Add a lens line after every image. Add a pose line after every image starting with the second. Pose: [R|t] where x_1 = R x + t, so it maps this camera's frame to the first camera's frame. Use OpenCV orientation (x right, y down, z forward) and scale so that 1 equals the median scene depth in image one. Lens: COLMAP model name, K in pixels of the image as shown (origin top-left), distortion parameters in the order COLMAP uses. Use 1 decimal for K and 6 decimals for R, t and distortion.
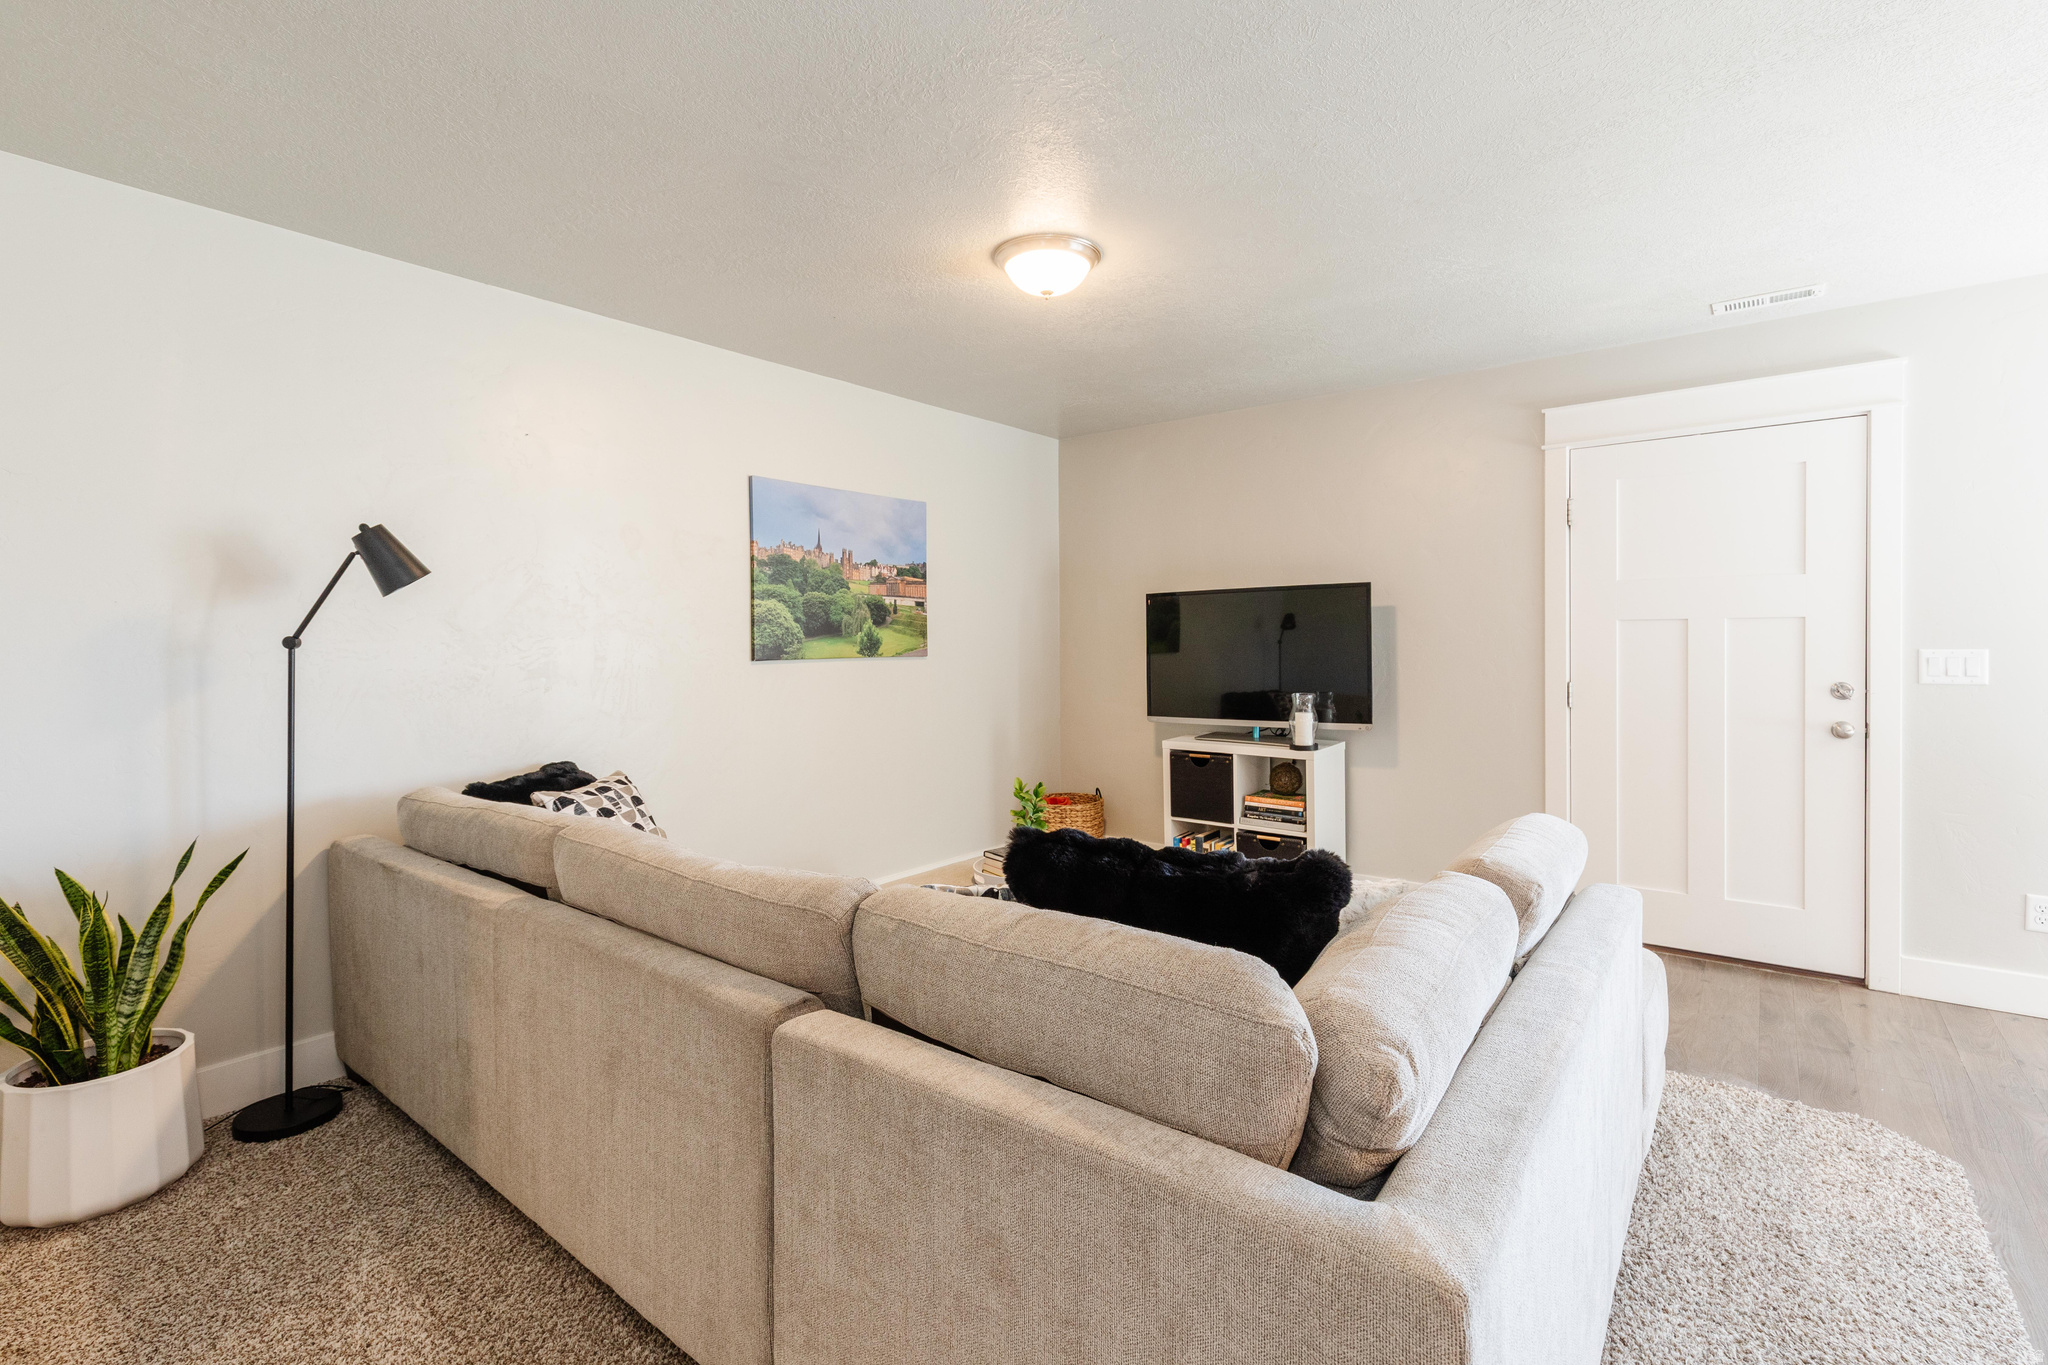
lens RADIAL K [[921.2, 0, 1027.2], [0, 921.2, 641.9], [0, 0, 1]] dist [0.000502, 0.000017]
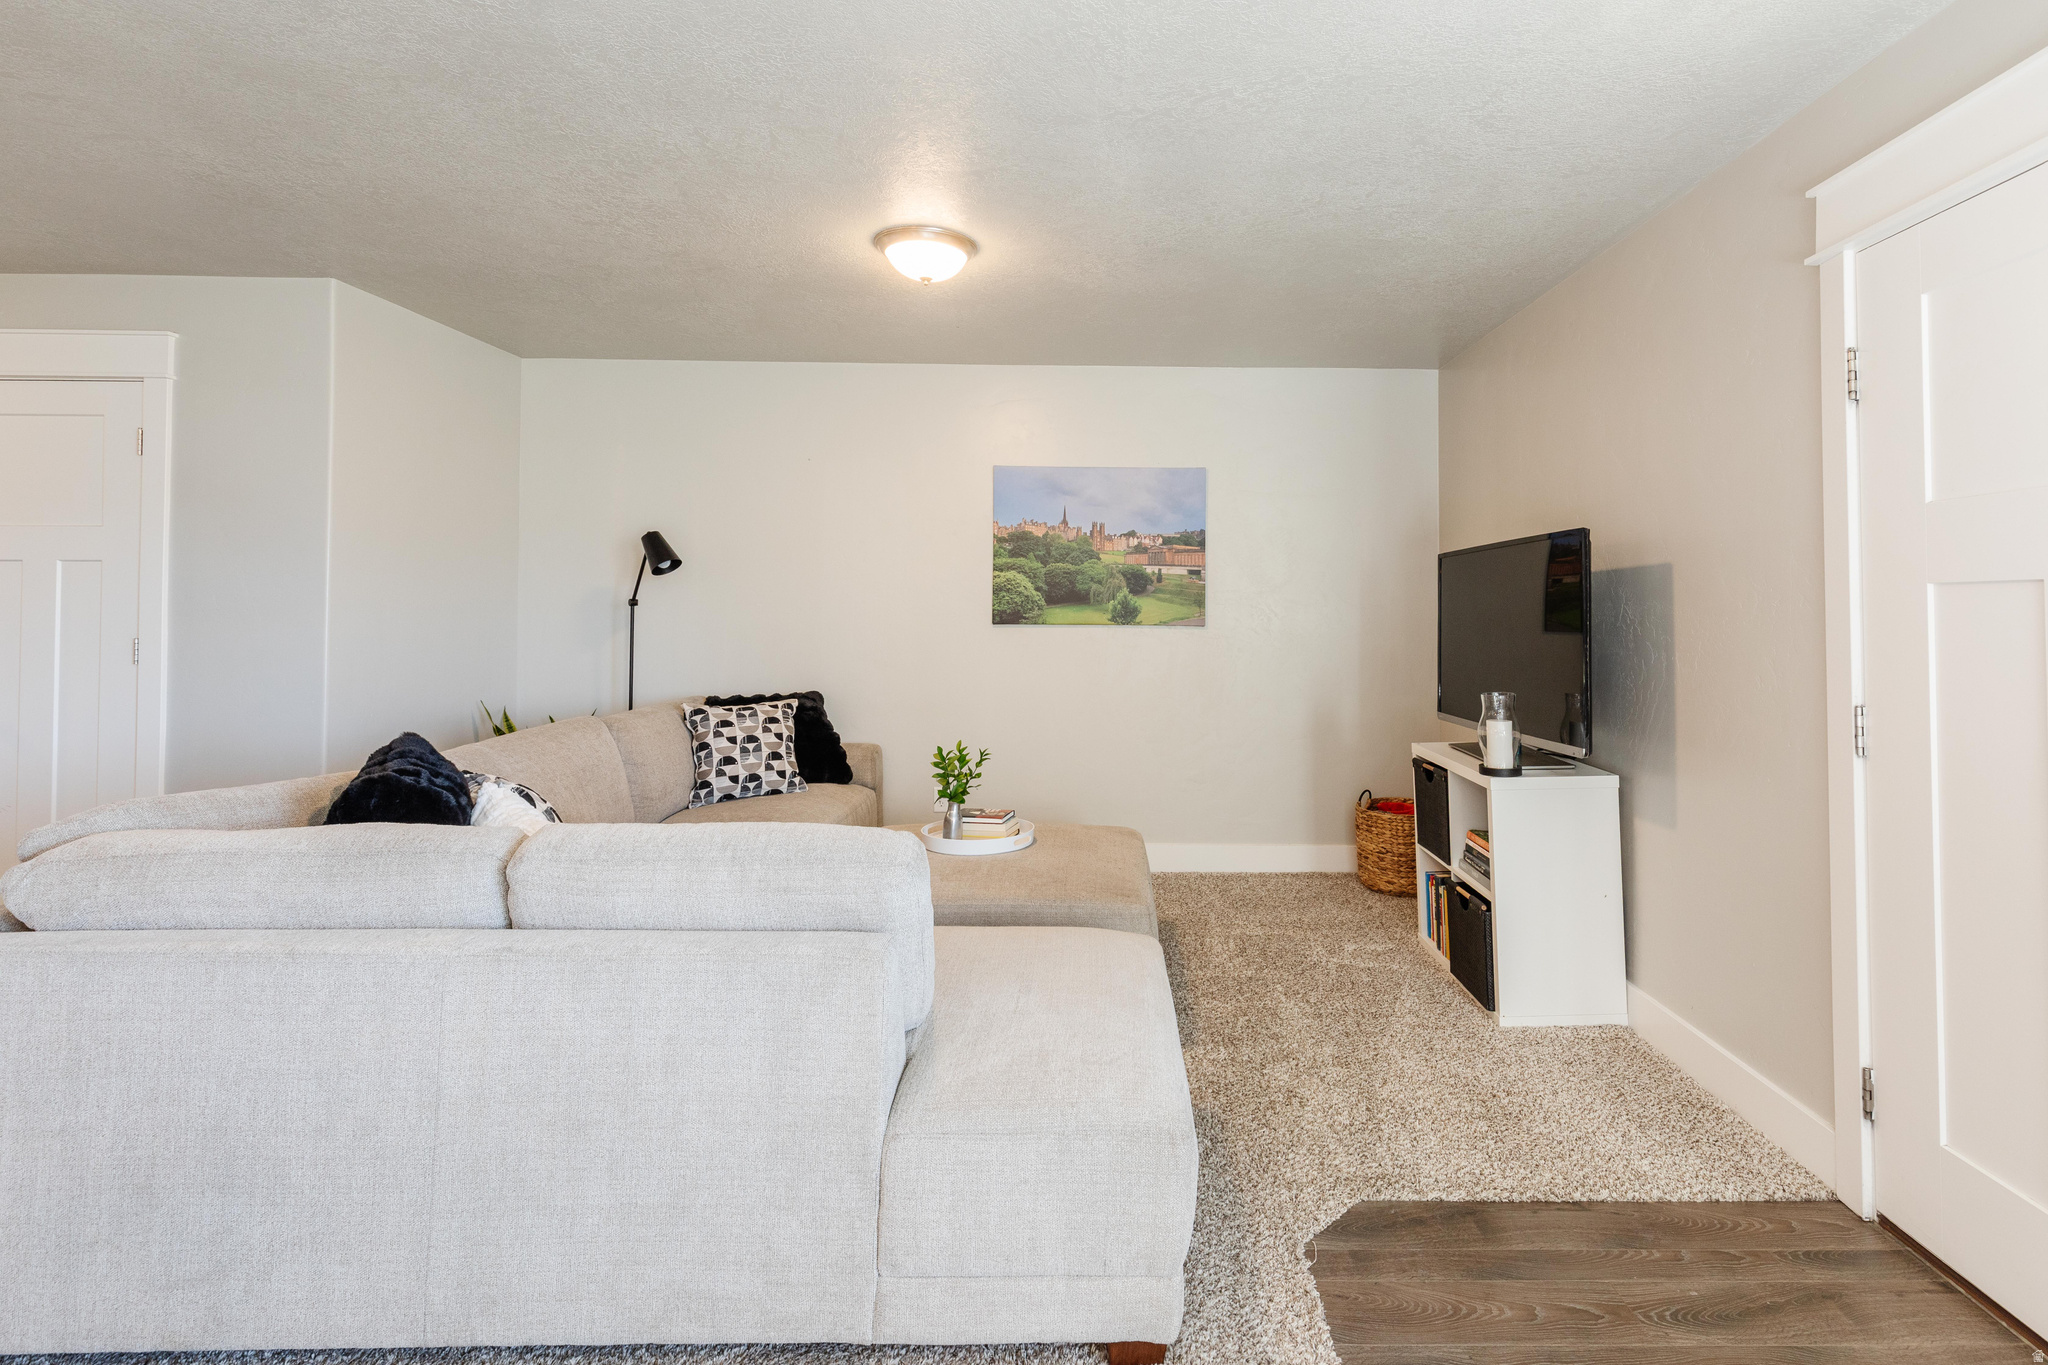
lens RADIAL K [[968.8, 0, 1107.7], [0, 968.8, 584.9], [0, 0, 1]] dist [0.001105, -0.000035]
pose [[0.627101, -0.007034, -0.778906, 0.680681], [-0.016842, 0.999603, -0.022587, -0.003333], [0.778756, 0.027283, 0.626733, 0.311928]]
